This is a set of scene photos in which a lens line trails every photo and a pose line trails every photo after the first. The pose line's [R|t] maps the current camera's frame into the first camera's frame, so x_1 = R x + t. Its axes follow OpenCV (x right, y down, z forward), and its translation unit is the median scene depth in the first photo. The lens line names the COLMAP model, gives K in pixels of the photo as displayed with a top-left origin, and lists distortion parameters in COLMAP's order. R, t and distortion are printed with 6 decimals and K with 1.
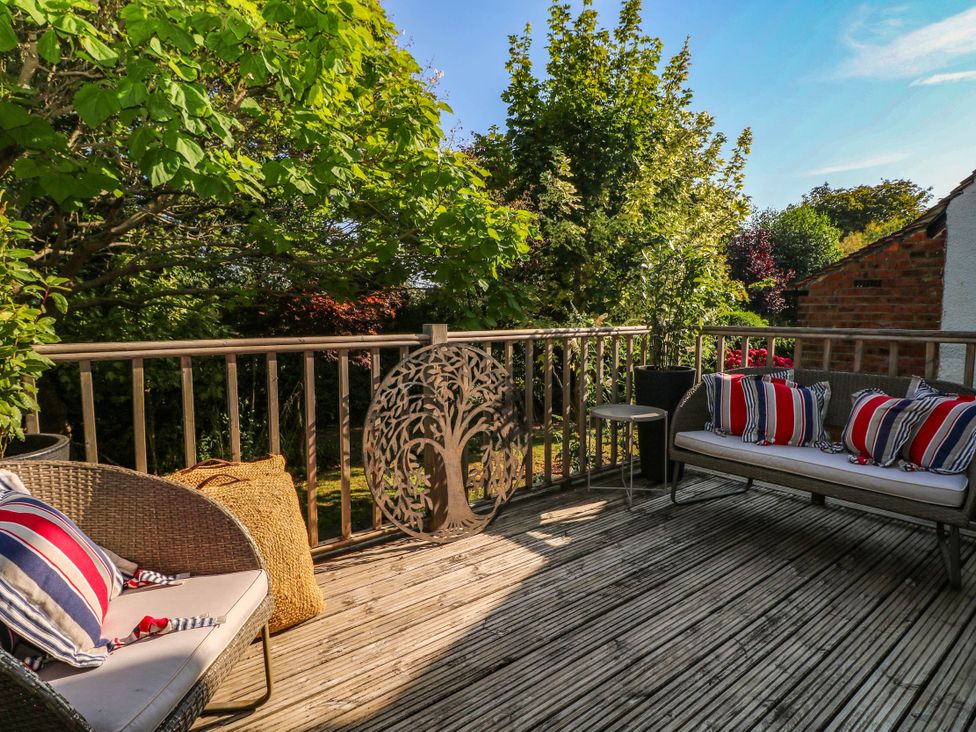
lens RADIAL K [[533.7, 0, 485.2], [0, 533.7, 355.3], [0, 0, 1]] dist [-0.000088, -0.018380]
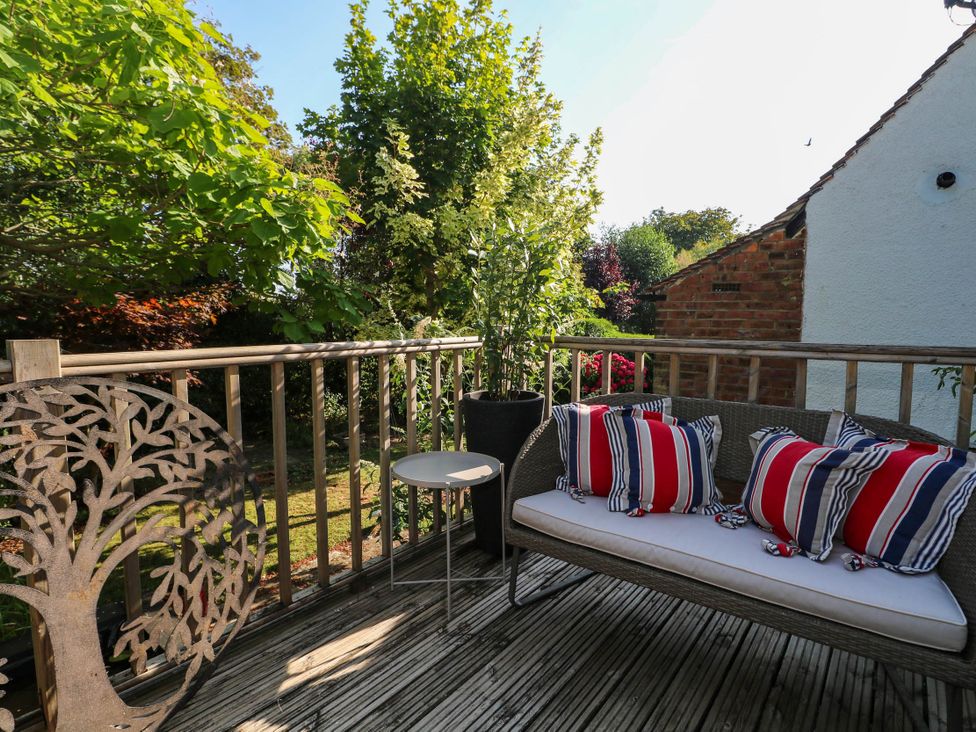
lens RADIAL K [[513.5, 0, 484.5], [0, 513.5, 362.0], [0, 0, 1]] dist [0.000775, -0.016670]
pose [[0.972079, -0.015990, 0.234108, 0.149041], [0.015037, 0.999870, 0.005853, -0.025310], [-0.234172, -0.002169, 0.972193, 0.331775]]
